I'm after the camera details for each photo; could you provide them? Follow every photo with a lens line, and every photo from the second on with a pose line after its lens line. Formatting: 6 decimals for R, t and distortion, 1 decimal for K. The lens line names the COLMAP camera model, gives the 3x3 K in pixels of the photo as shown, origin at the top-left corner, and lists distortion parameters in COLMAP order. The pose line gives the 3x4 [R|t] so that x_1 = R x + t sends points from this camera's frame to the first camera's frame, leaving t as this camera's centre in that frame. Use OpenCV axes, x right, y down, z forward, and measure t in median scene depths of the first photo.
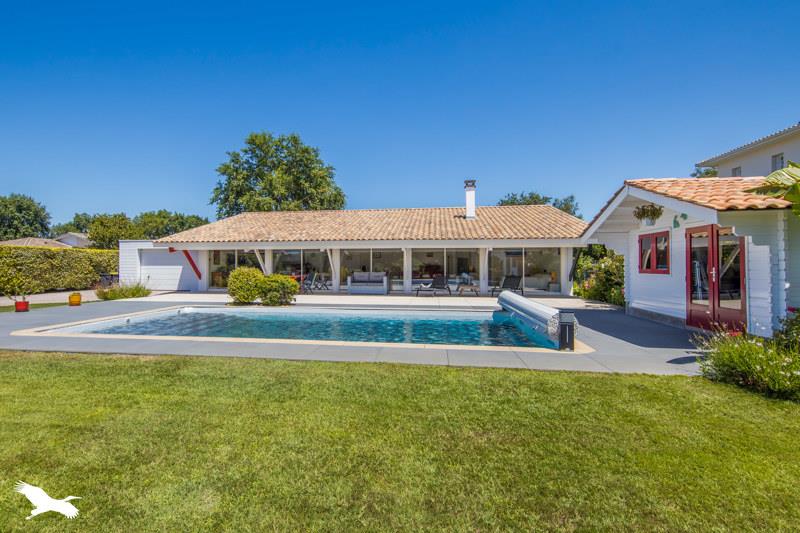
lens RADIAL K [[345.7, 0, 400.0], [0, 345.7, 266.5], [0, 0, 1]] dist [0.000975, 0.000079]
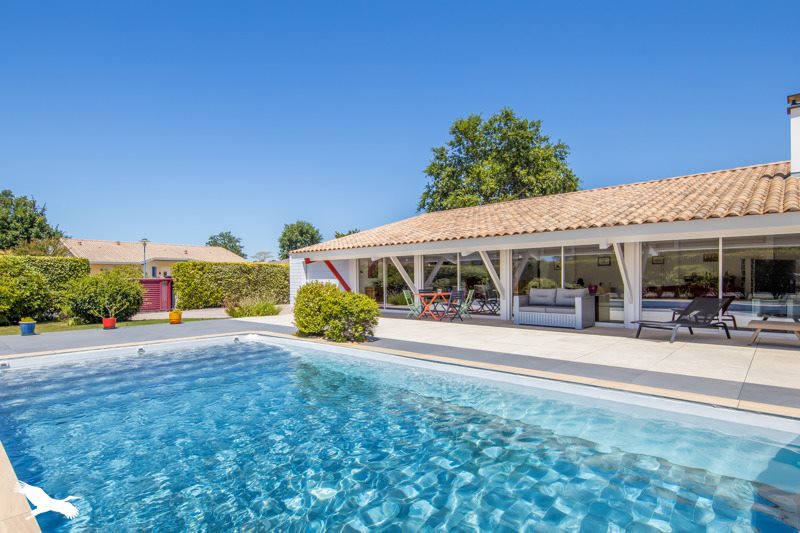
lens RADIAL K [[415.7, 0, 398.8], [0, 415.7, 284.5], [0, 0, 1]] dist [0.003662, 0.000486]
pose [[0.812538, 0.001652, -0.582906, 0.040734], [0.003934, 0.999958, 0.008318, 0.000617], [0.582895, -0.009052, 0.812497, 0.102654]]
